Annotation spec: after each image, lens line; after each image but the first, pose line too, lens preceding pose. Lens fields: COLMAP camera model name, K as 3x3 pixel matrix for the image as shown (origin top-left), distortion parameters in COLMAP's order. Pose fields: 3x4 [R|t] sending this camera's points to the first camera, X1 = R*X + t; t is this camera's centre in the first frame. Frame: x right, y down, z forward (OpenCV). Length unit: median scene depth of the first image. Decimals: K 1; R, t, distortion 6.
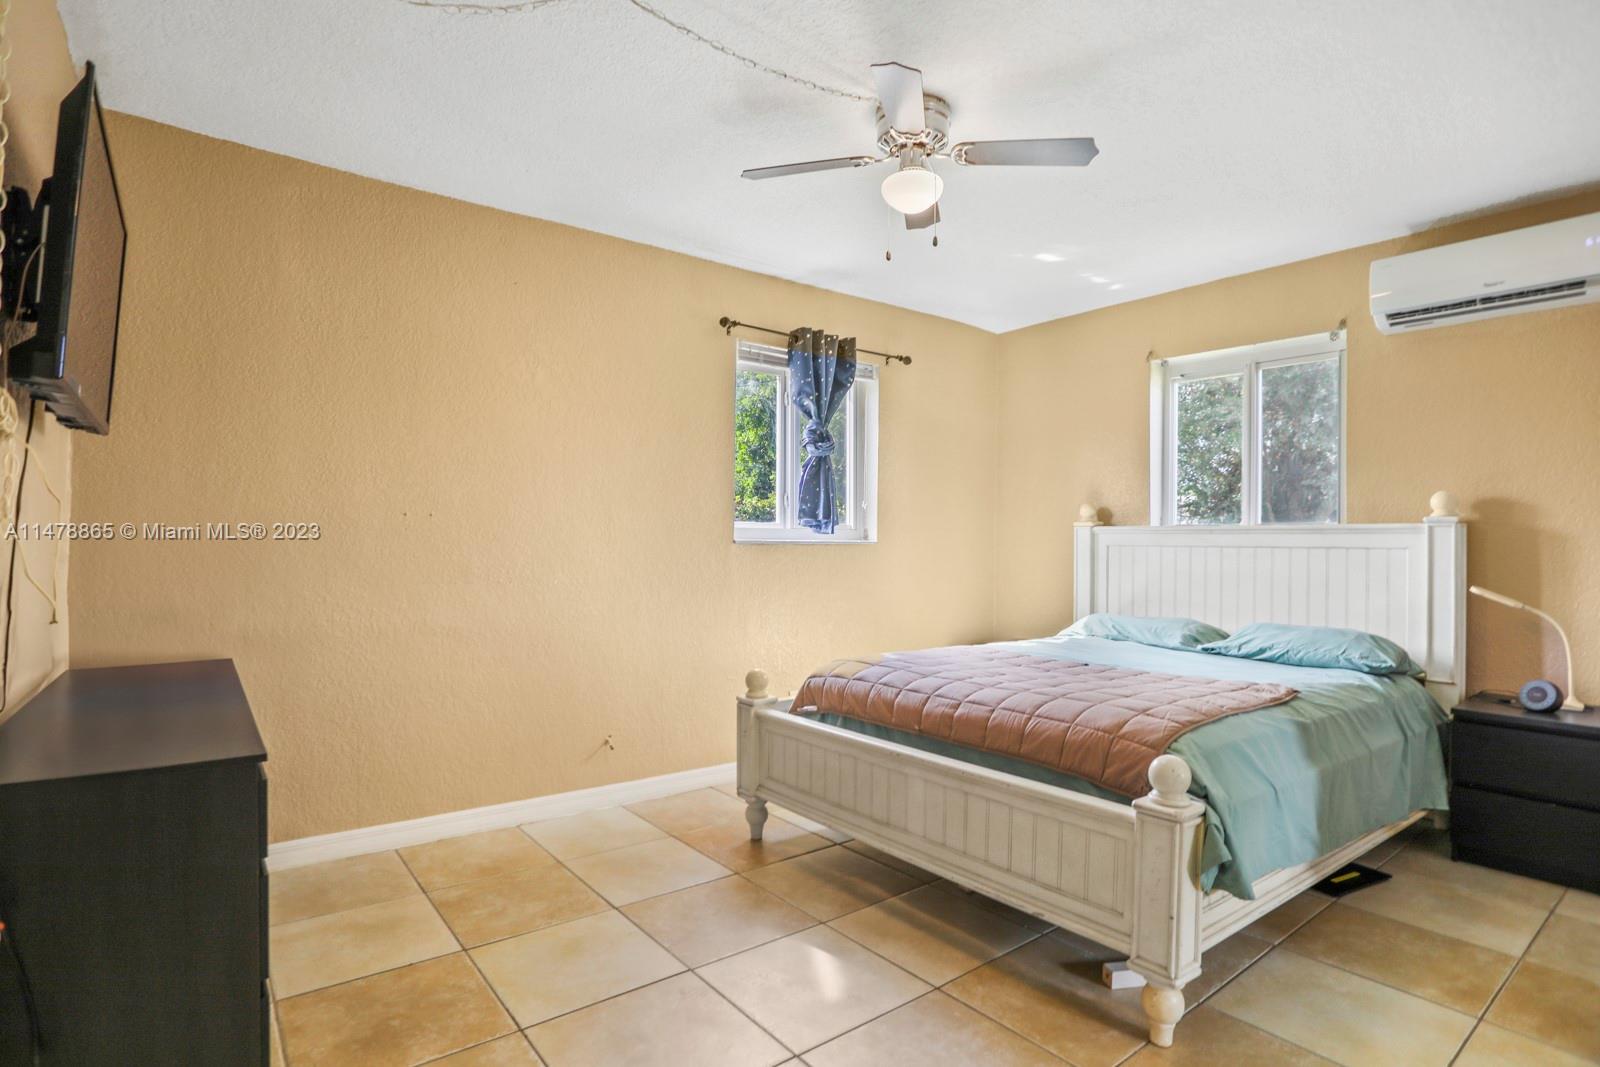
lens RADIAL K [[801.3, 0, 775.8], [0, 801.3, 550.6], [0, 0, 1]] dist [-0.066295, 0.024635]
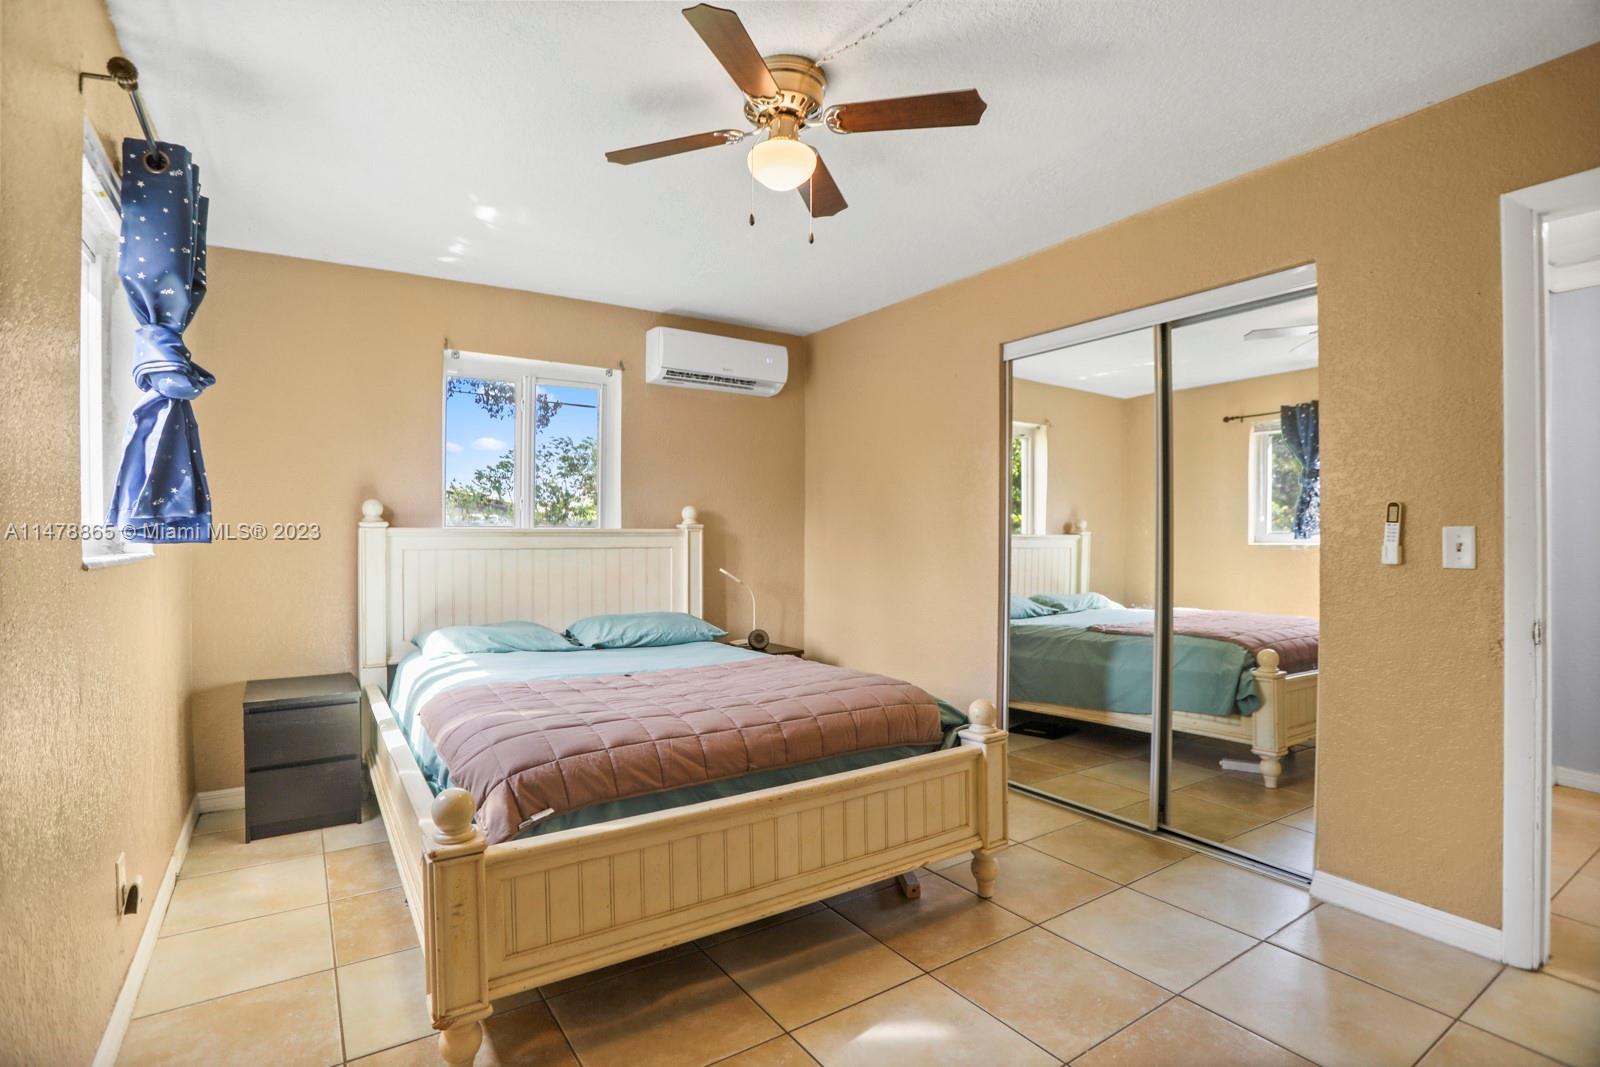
lens RADIAL K [[801.3, 0, 790.8], [0, 801.3, 540.4], [0, 0, 1]] dist [-0.066295, 0.024635]
pose [[0.051033, -0.015686, 0.998574, -0.605894], [0.012239, 0.999811, 0.015080, -0.036082], [-0.998622, 0.011452, 0.051215, 0.785878]]
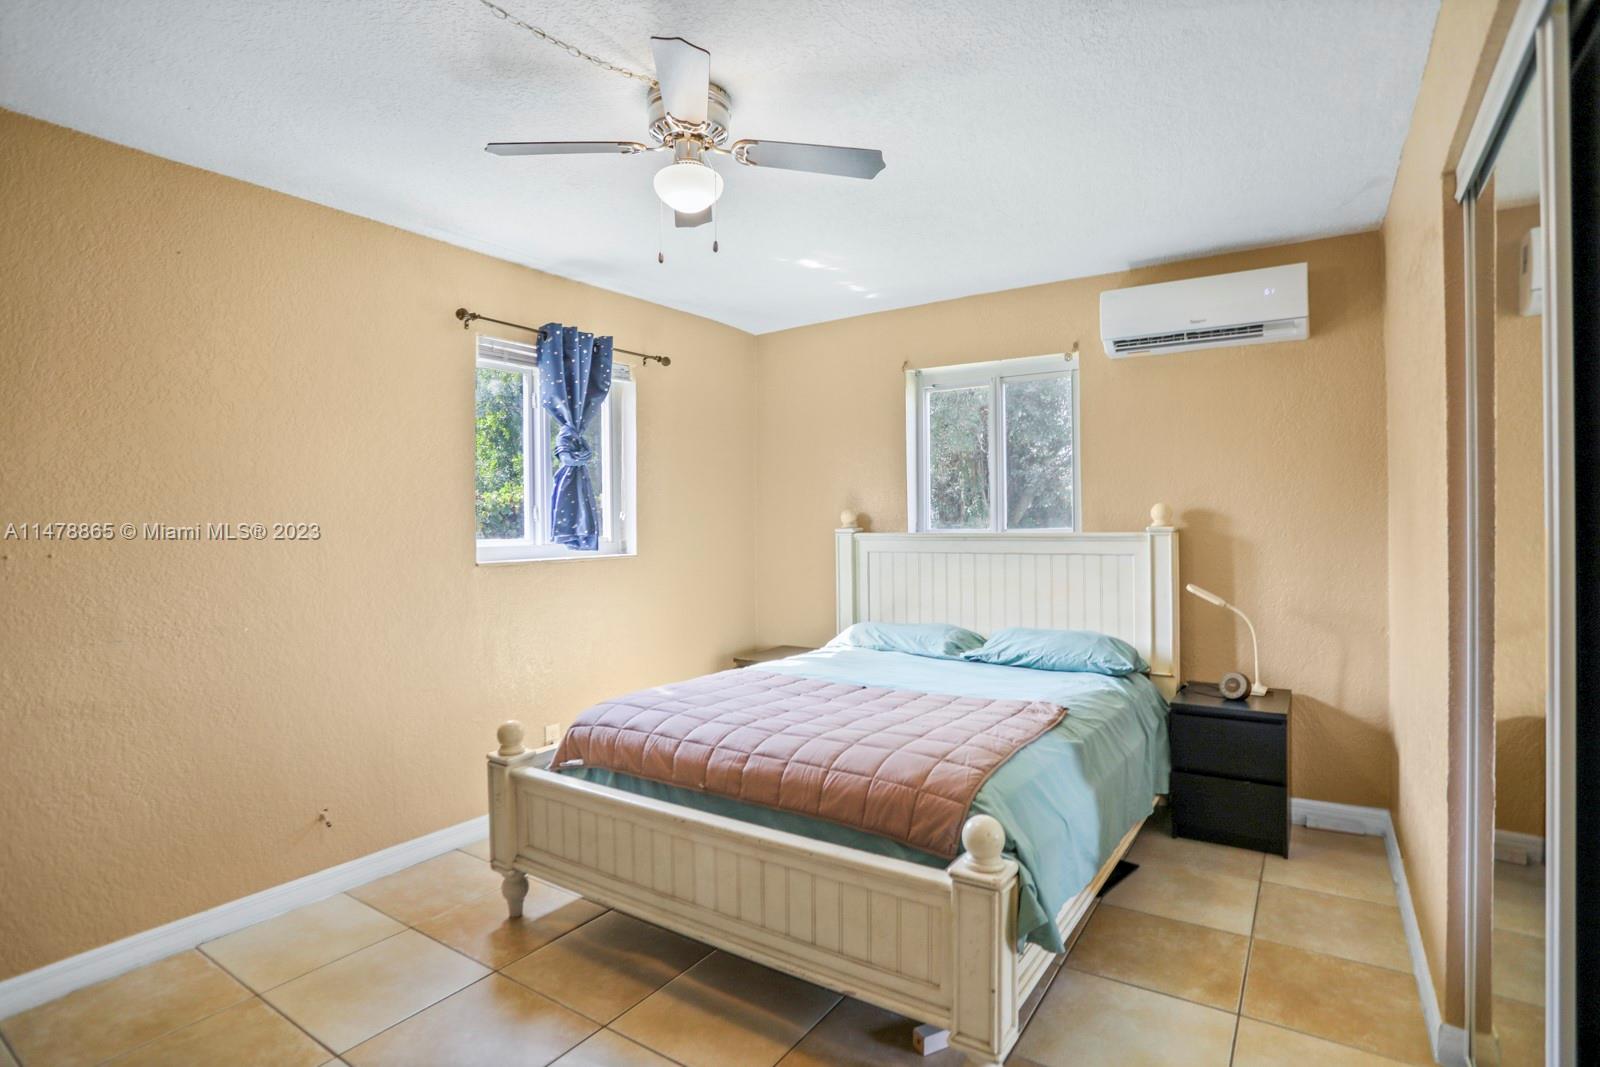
lens RADIAL K [[801.3, 0, 775.0], [0, 801.3, 523.8], [0, 0, 1]] dist [-0.066295, 0.024635]
pose [[0.949956, -0.019186, 0.311793, -0.015532], [0.023023, 0.999698, -0.008630, -0.053470], [-0.311533, 0.015377, 0.950111, 0.103351]]
